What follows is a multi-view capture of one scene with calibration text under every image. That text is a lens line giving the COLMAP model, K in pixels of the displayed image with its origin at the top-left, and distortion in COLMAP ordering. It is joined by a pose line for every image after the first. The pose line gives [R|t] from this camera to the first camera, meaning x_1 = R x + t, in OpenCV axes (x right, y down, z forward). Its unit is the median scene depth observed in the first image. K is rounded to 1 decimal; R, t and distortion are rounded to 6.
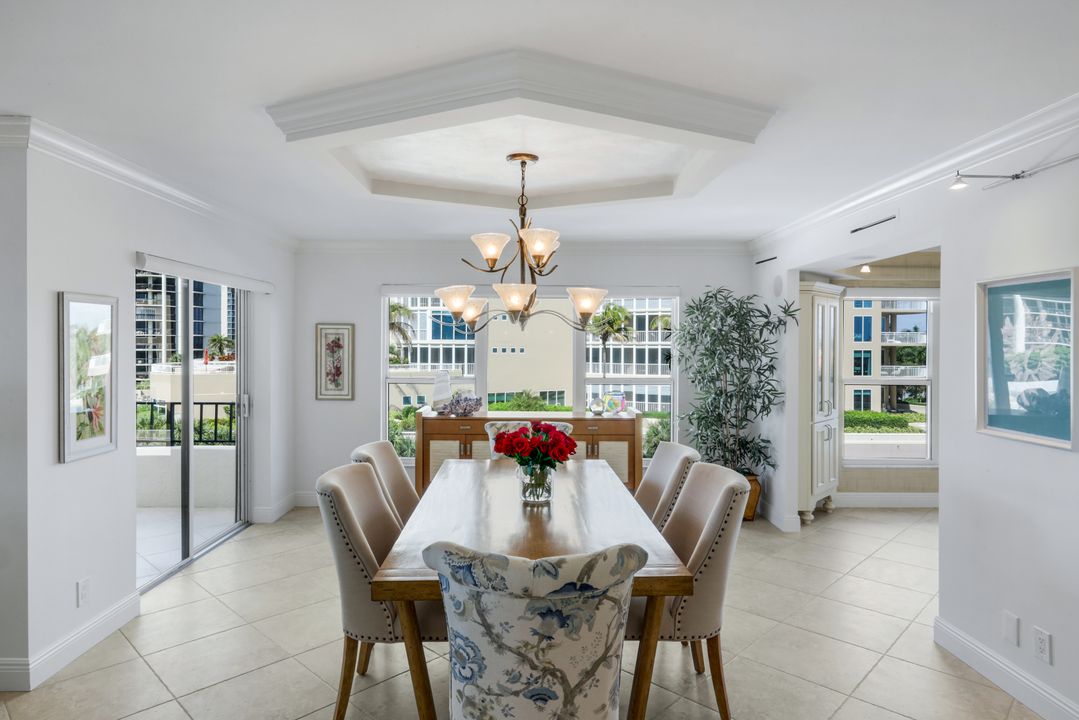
lens RADIAL K [[635.4, 0, 530.1], [0, 635.4, 357.3], [0, 0, 1]] dist [0.002513, 0.000121]
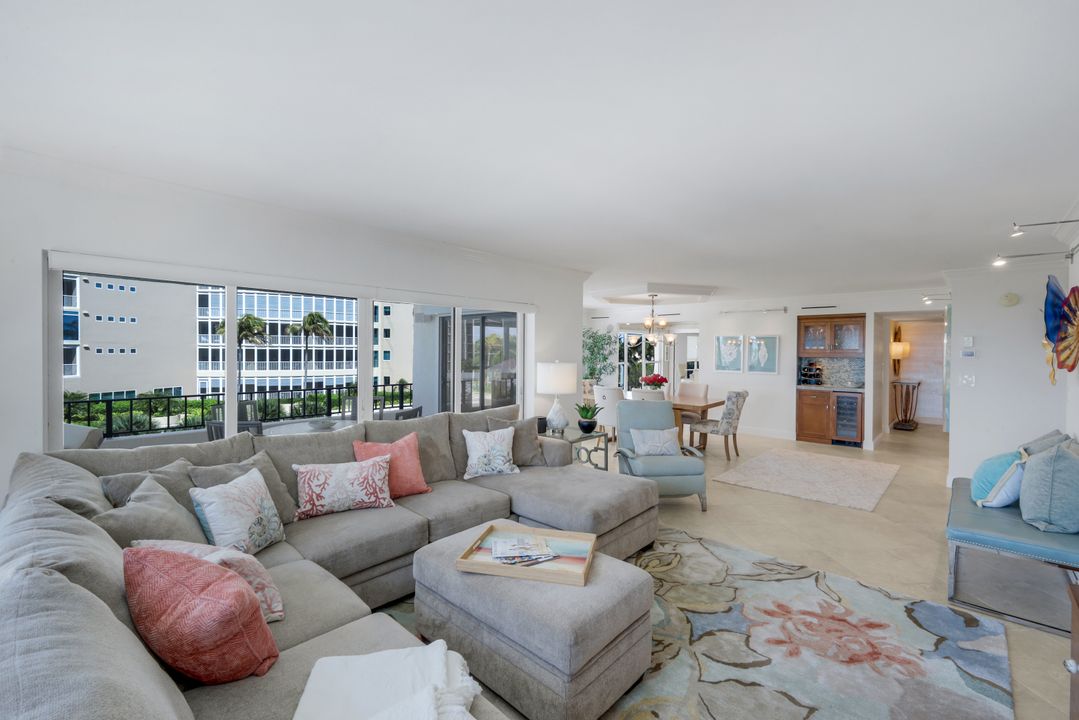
lens RADIAL K [[455.7, 0, 540.9], [0, 455.7, 355.4], [0, 0, 1]] dist [0.003572, 0.000607]
pose [[0.688815, -0.006743, 0.724906, -0.154054], [0.007657, 0.999969, 0.002025, -0.000118], [-0.724897, 0.004156, 0.688845, -0.016521]]
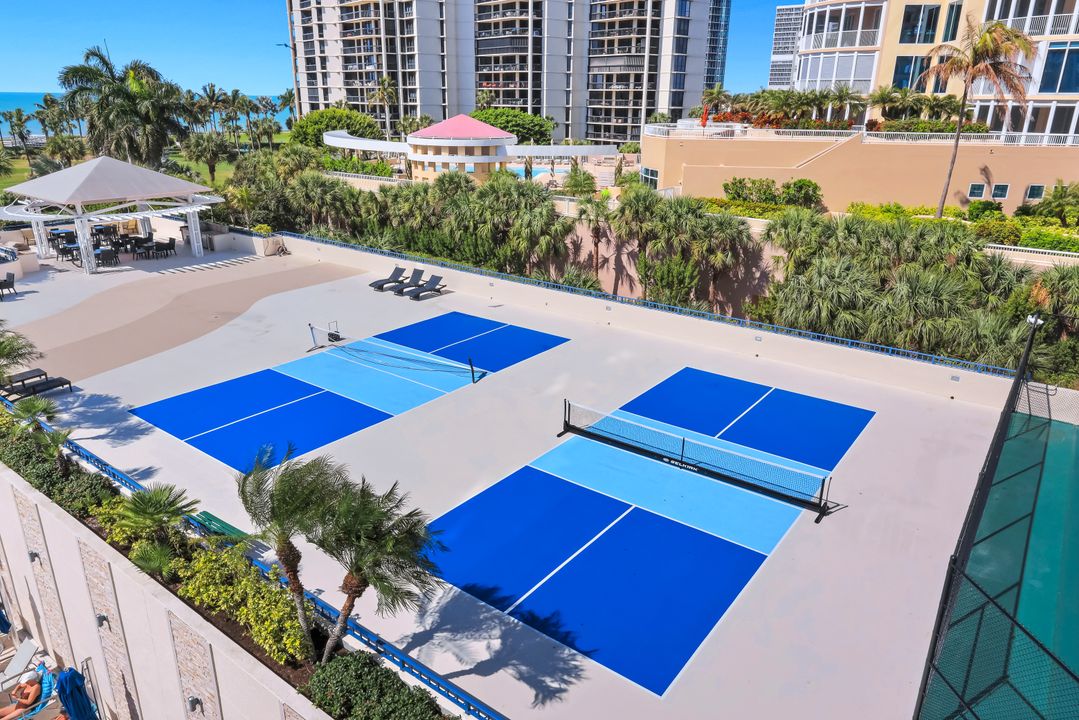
lens RADIAL K [[713.6, 0, 538.0], [0, 713.6, 358.0], [0, 0, 1]] dist [0.003474, -0.003314]
pose [[0.797764, 0.207570, -0.566116, -0.134014], [-0.016978, 0.946240, 0.323019, 0.000317], [0.602731, -0.248081, 0.758400, 0.150923]]
